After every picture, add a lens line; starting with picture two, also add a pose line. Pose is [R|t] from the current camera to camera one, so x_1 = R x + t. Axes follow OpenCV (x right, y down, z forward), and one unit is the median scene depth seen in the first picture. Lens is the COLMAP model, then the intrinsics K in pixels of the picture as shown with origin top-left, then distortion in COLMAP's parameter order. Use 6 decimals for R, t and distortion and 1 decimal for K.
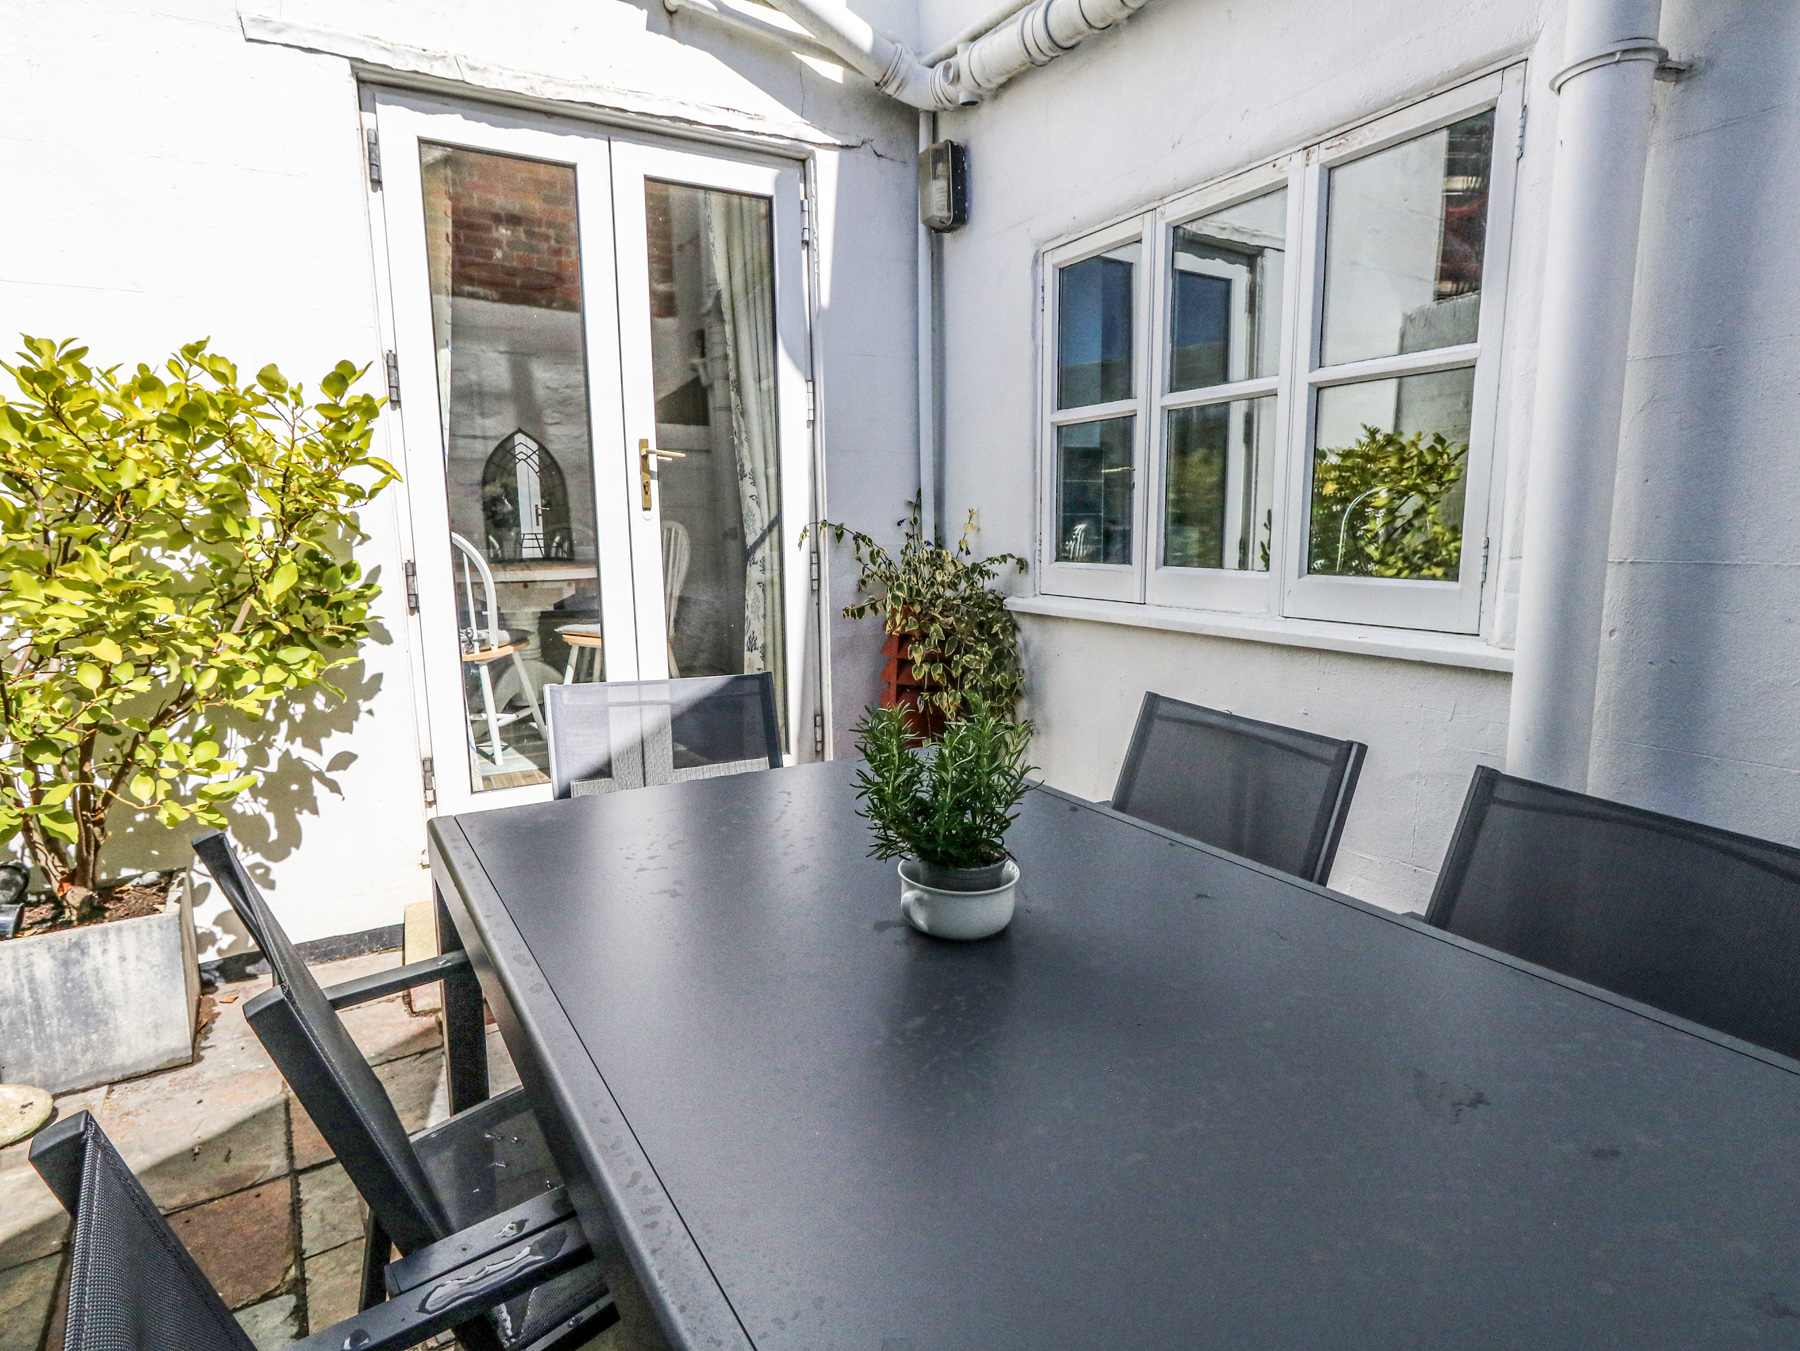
lens RADIAL K [[963.0, 0, 903.1], [0, 963.0, 676.0], [0, 0, 1]] dist [0.007103, 0.003585]
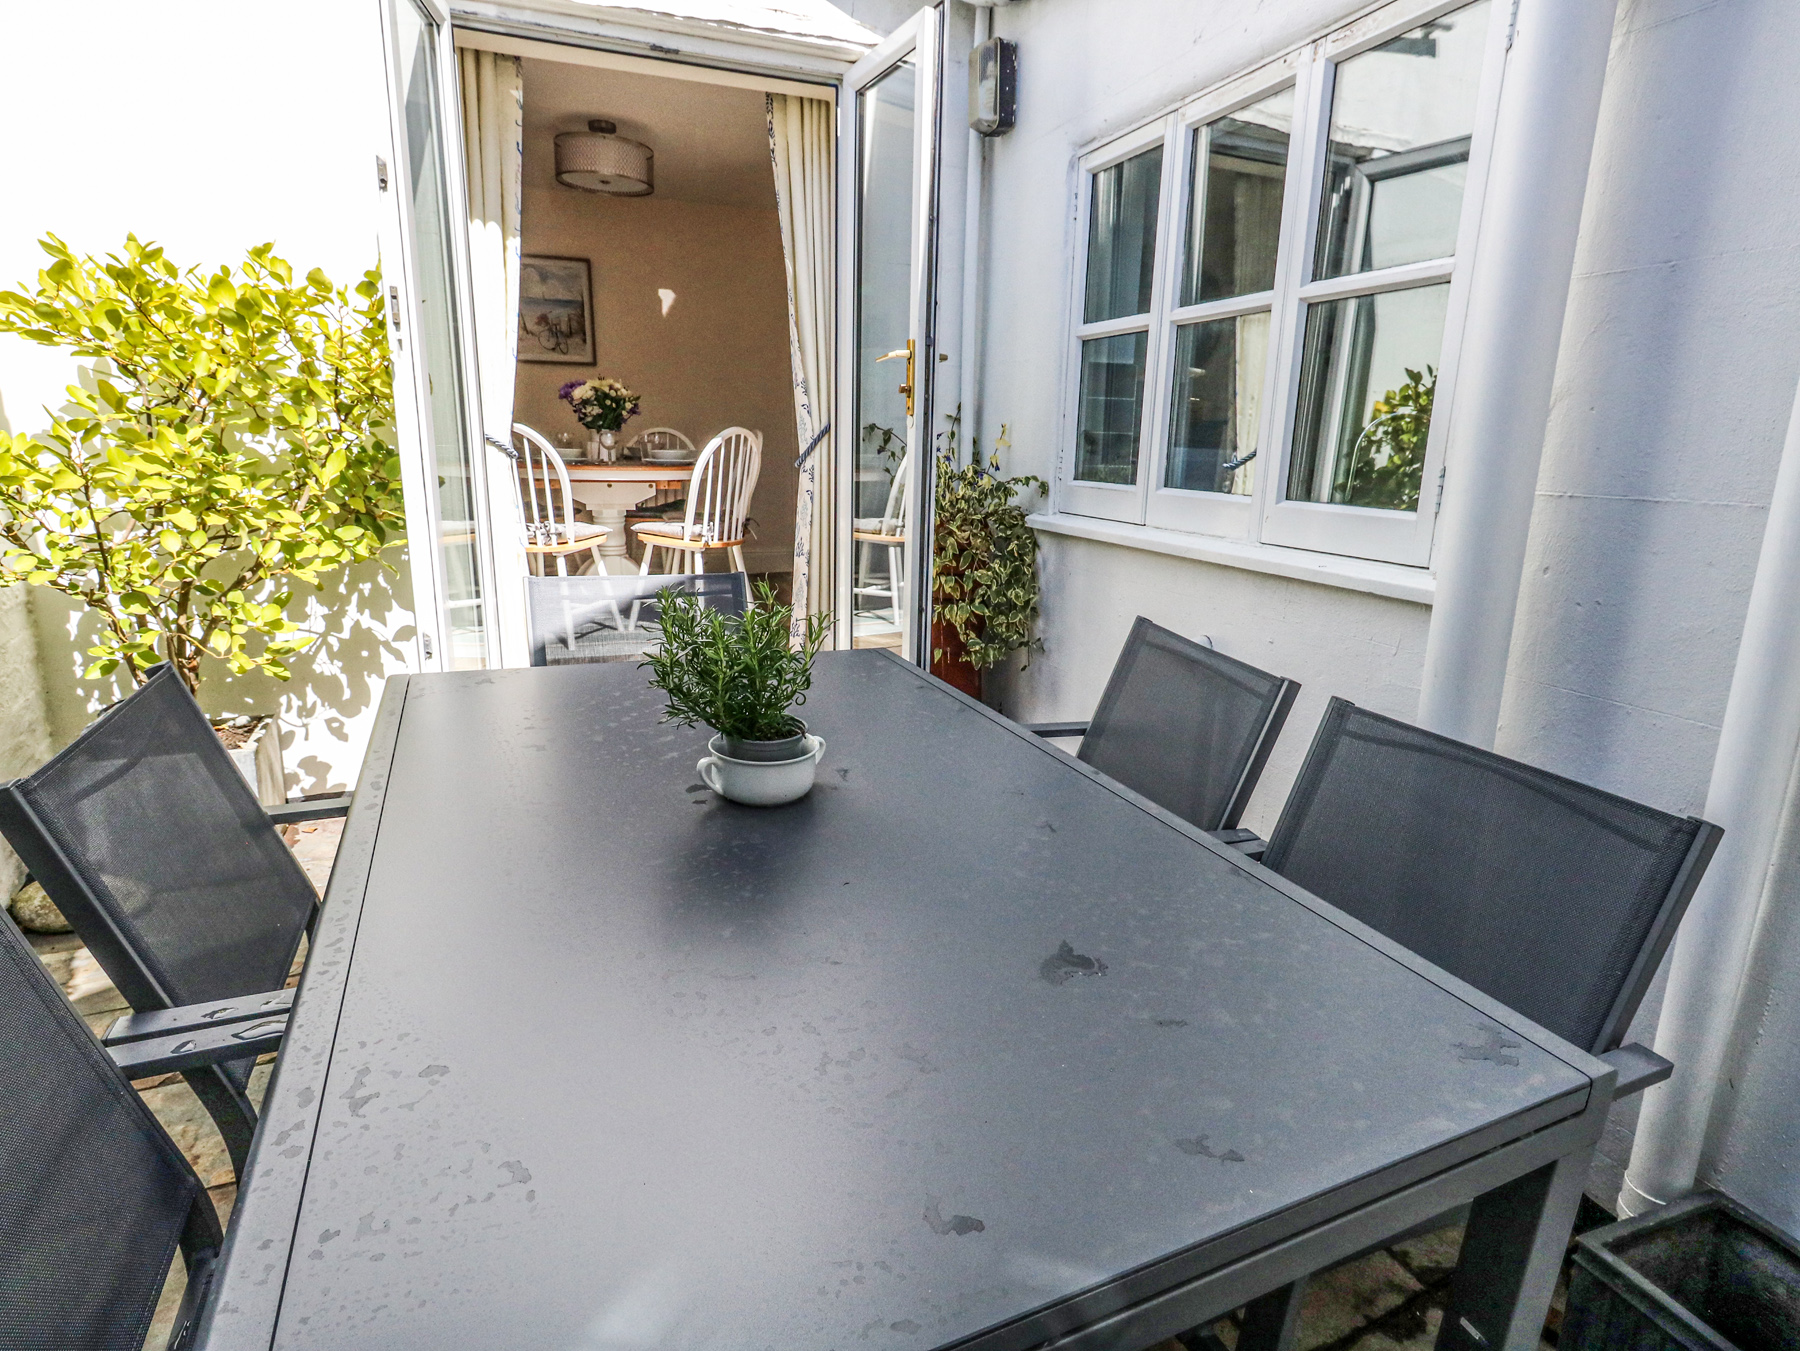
lens RADIAL K [[963.0, 0, 895.9], [0, 963.0, 669.6], [0, 0, 1]] dist [0.007103, 0.003585]
pose [[0.987594, 0.069289, -0.140918, 0.151152], [-0.058529, 0.995145, 0.079125, 0.009087], [0.145716, -0.069896, 0.986854, -0.024347]]
